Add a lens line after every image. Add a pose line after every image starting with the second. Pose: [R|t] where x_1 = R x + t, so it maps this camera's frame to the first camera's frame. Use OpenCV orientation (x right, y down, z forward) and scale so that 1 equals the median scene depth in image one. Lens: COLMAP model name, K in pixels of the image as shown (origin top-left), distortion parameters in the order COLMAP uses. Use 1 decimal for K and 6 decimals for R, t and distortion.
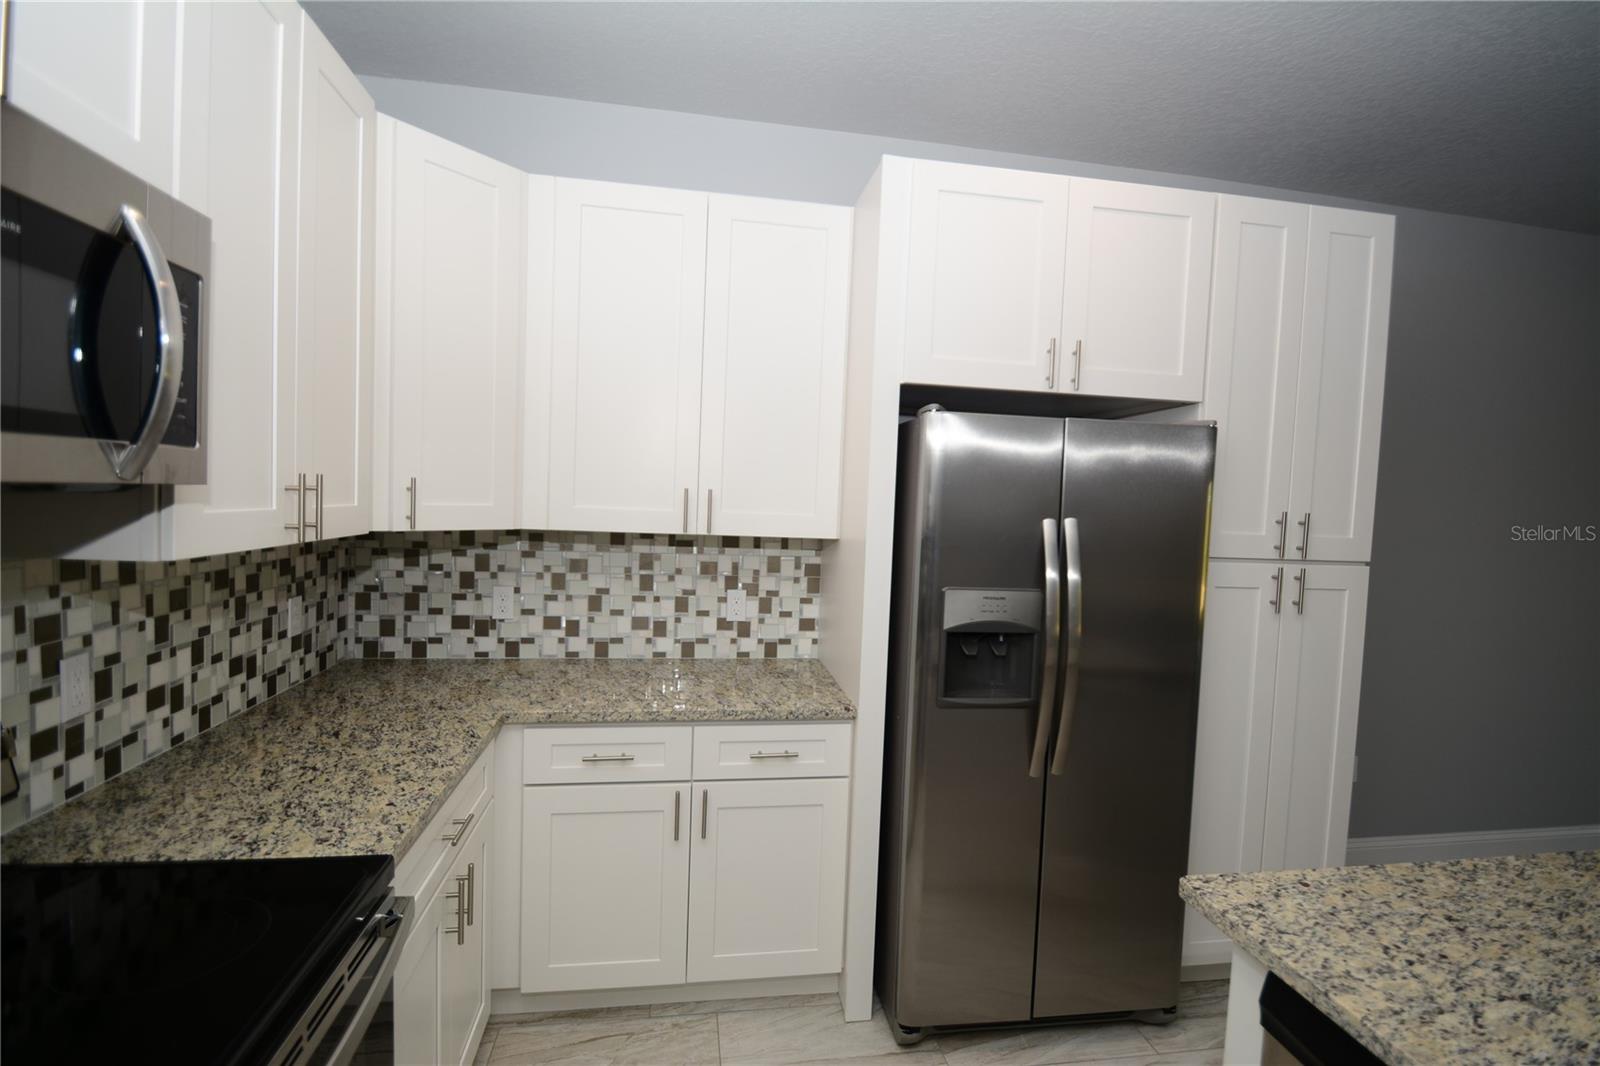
lens RADIAL K [[764.7, 0, 803.3], [0, 764.7, 535.1], [0, 0, 1]] dist [0.012688, -0.018720]
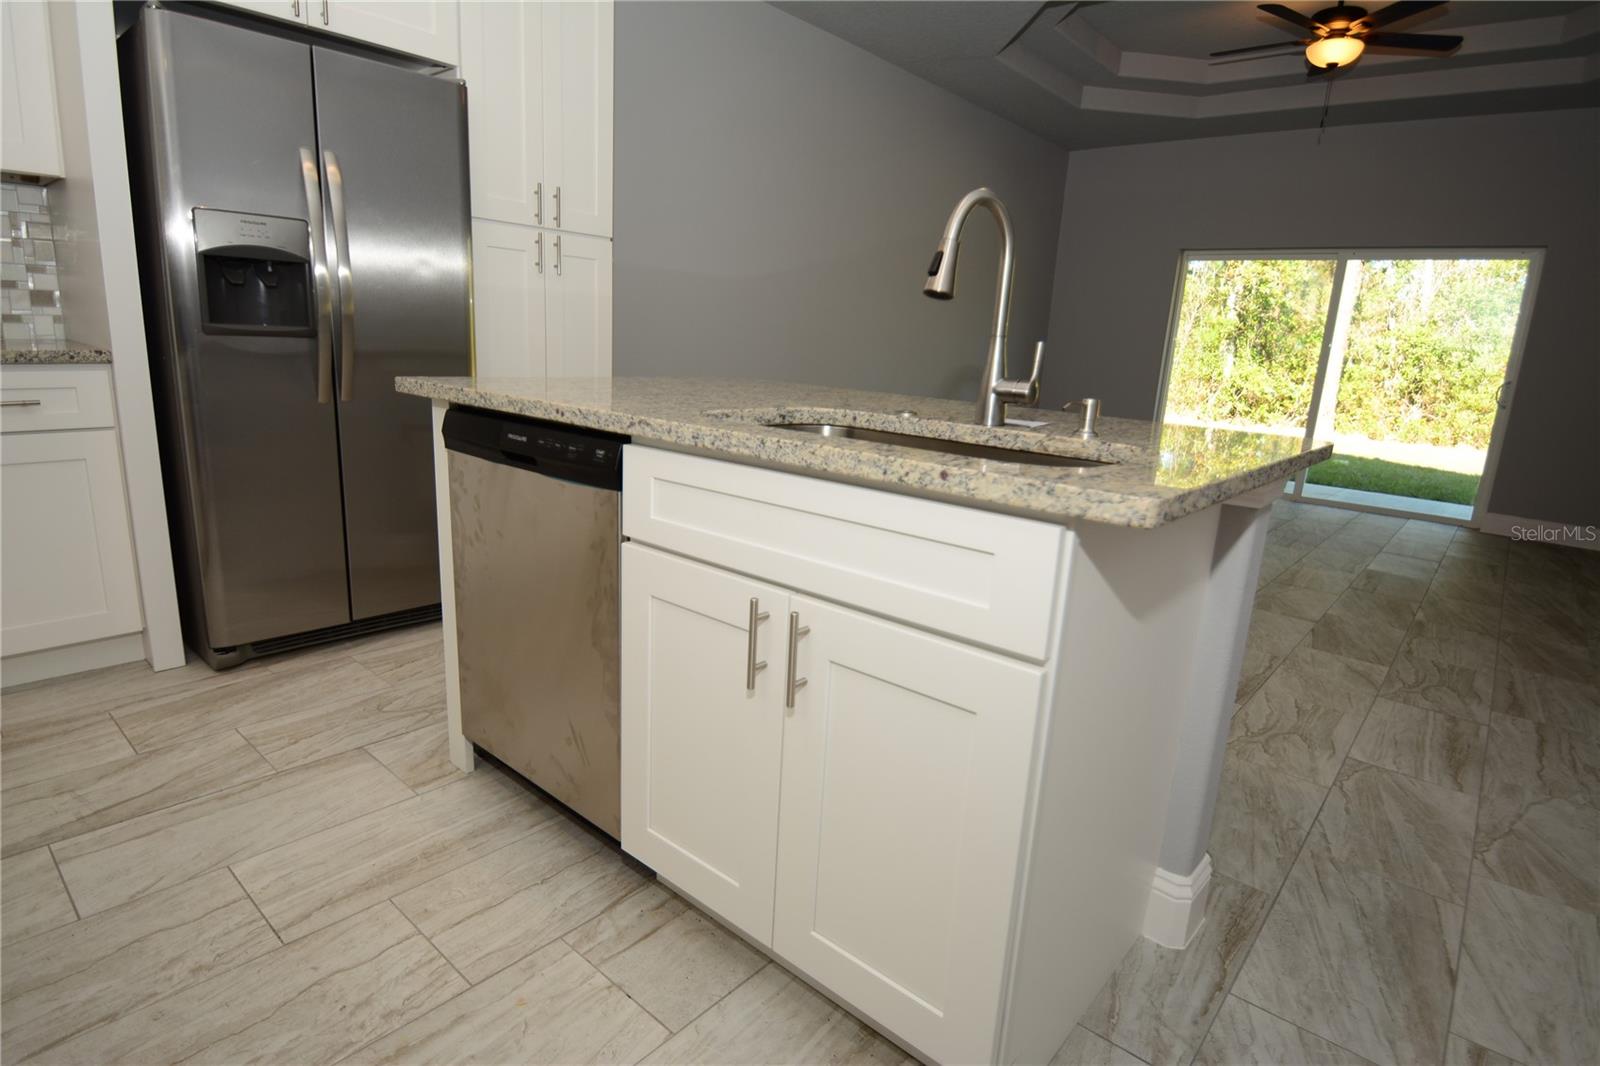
lens RADIAL K [[838.6, 0, 799.5], [0, 838.6, 537.7], [0, 0, 1]] dist [0.001897, -0.018507]
pose [[0.766120, -0.147243, 0.625604, 0.042843], [0.008149, 0.975550, 0.219627, 0.221508], [-0.642646, -0.163163, 0.748588, -0.318600]]
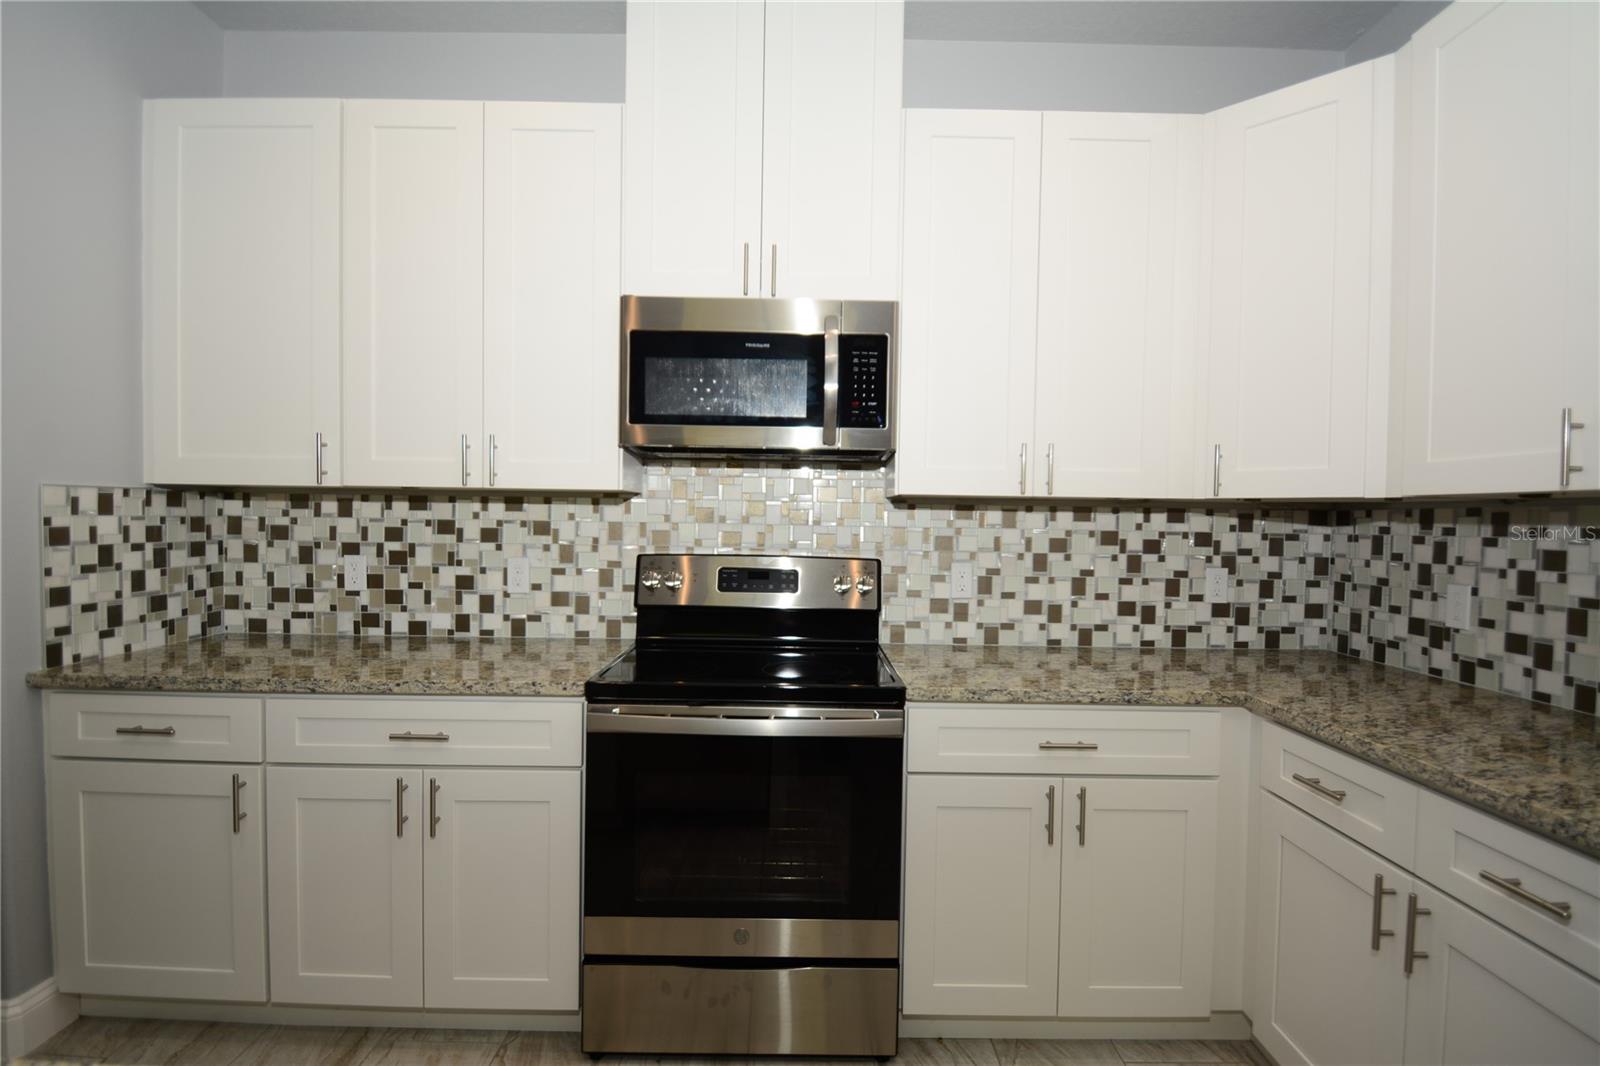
lens RADIAL K [[764.7, 0, 803.3], [0, 764.7, 535.1], [0, 0, 1]] dist [0.012688, -0.018720]
pose [[-0.154765, -0.018208, -0.987783, 0.508109], [-0.074844, 0.997173, -0.006655, 0.081482], [0.985112, 0.072899, -0.155690, 0.549124]]
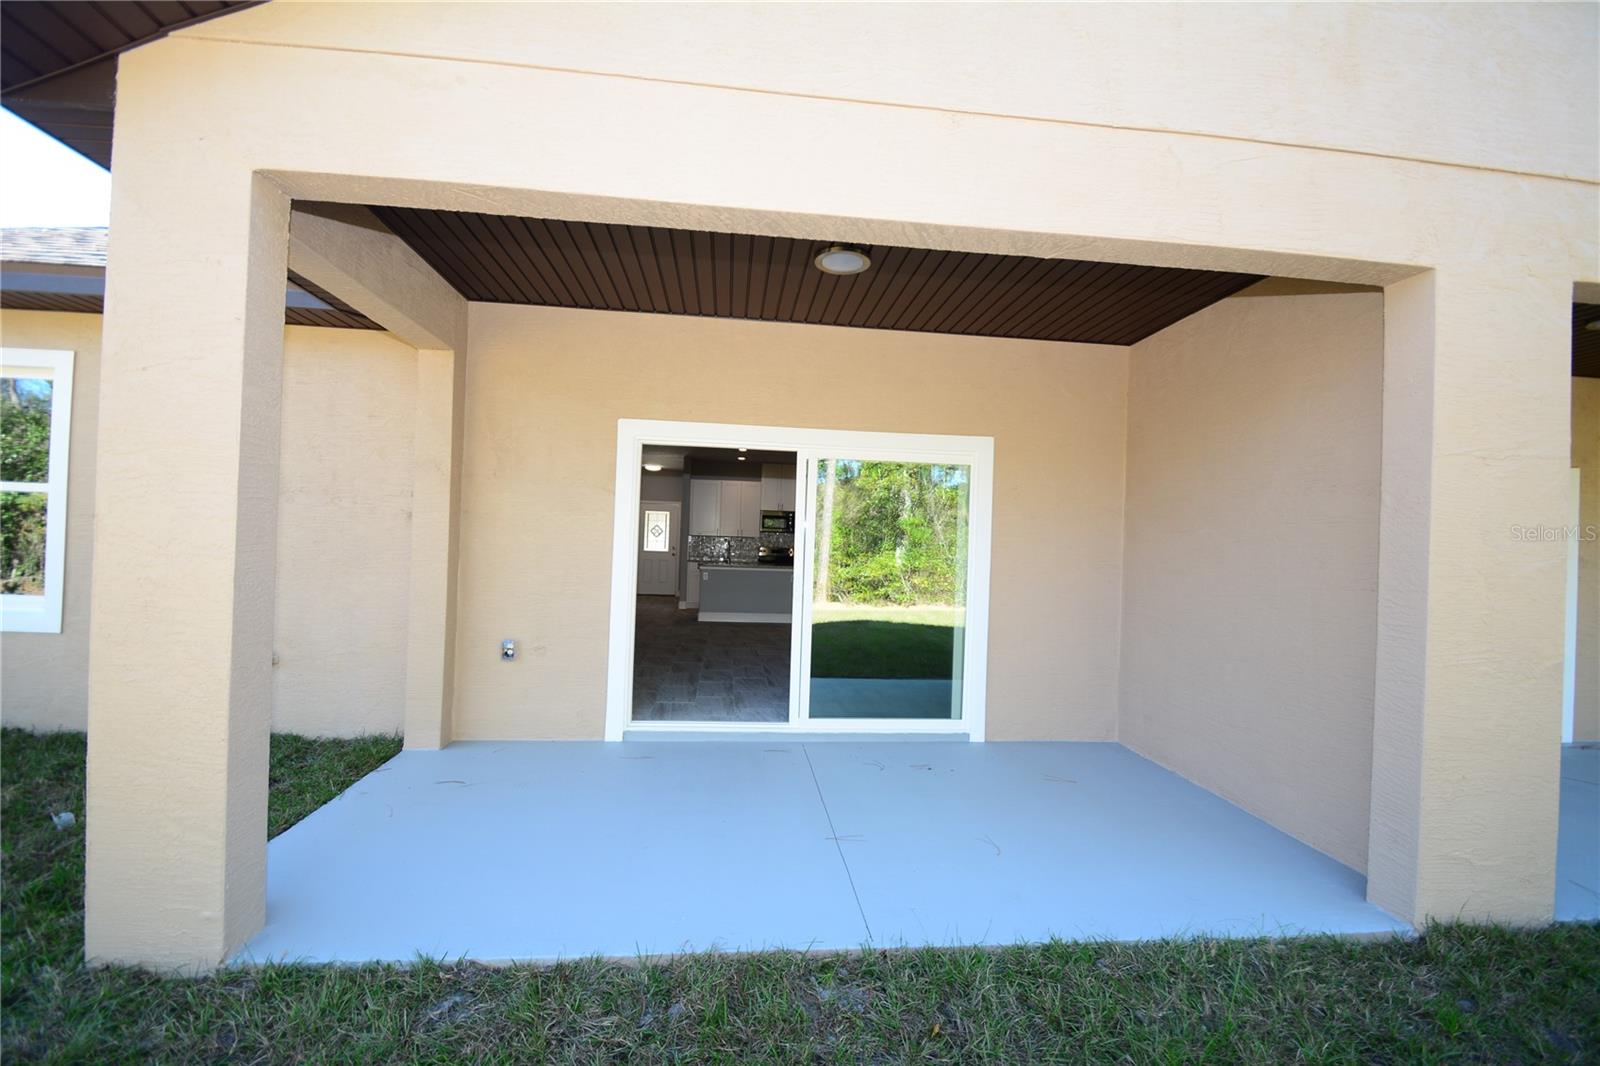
lens RADIAL K [[700.4, 0, 800.5], [0, 700.4, 537.0], [0, 0, 1]] dist [0.023878, -0.023824]
pose [[-0.050364, -0.049599, -0.997499, 5.493779], [-0.087230, 0.995168, -0.045079, 0.267633], [0.994914, 0.084741, -0.054447, 0.847565]]
